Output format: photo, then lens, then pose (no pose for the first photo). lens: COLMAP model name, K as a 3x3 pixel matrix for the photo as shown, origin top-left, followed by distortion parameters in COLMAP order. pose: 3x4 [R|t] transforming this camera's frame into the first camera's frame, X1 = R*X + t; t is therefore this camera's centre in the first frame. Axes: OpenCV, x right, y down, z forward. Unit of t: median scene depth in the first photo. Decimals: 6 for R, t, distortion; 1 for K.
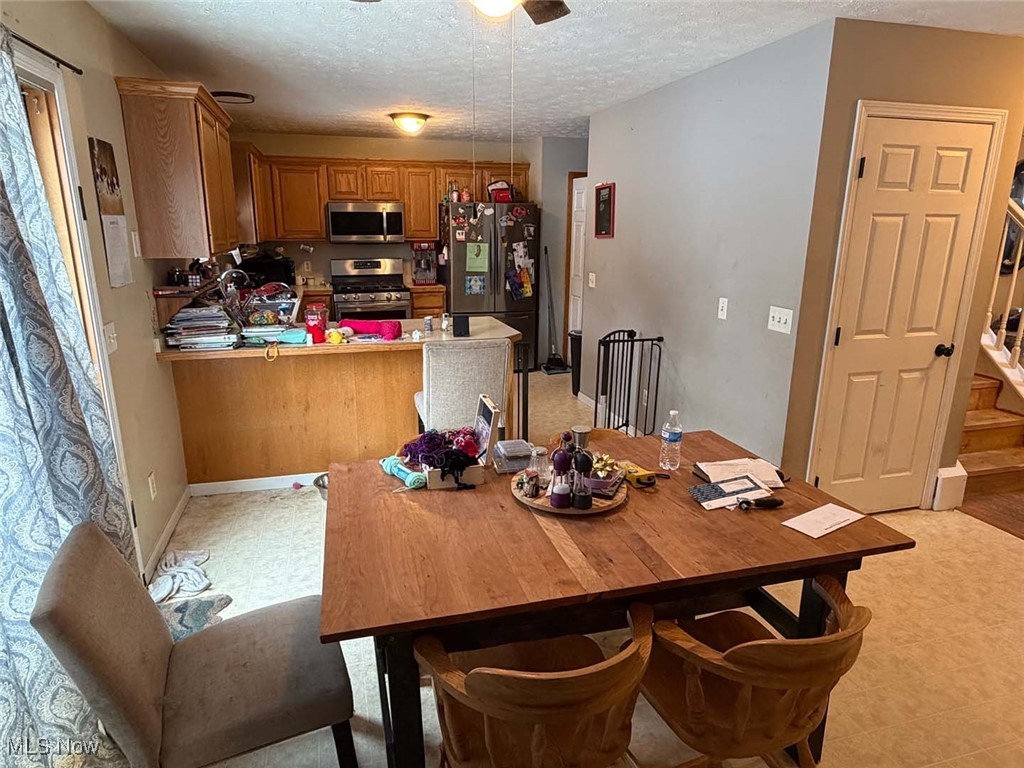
lens RADIAL K [[623.2, 0, 509.6], [0, 623.2, 384.1], [0, 0, 1]] dist [-0.000881, -0.000053]
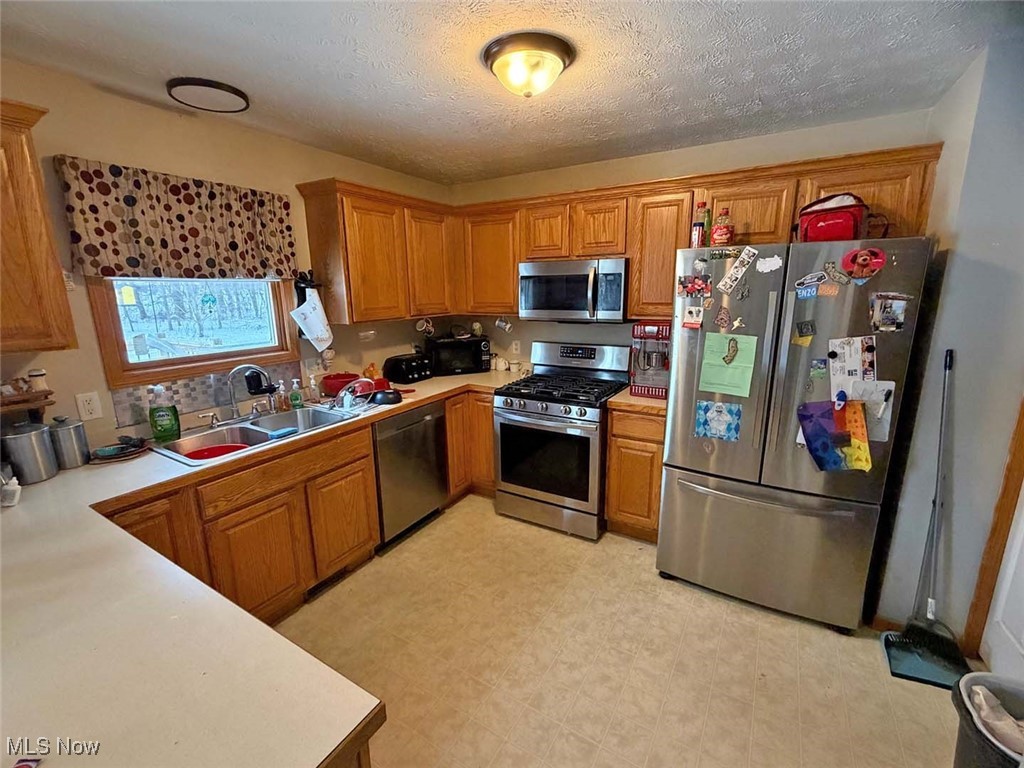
lens RADIAL K [[443.6, 0, 510.7], [0, 443.6, 383.8], [0, 0, 1]] dist [0.000326, -0.000005]
pose [[0.677044, 0.144930, -0.721531, 0.076916], [-0.173703, 0.984187, 0.034696, -0.168953], [0.715149, 0.101841, 0.691513, 0.644727]]
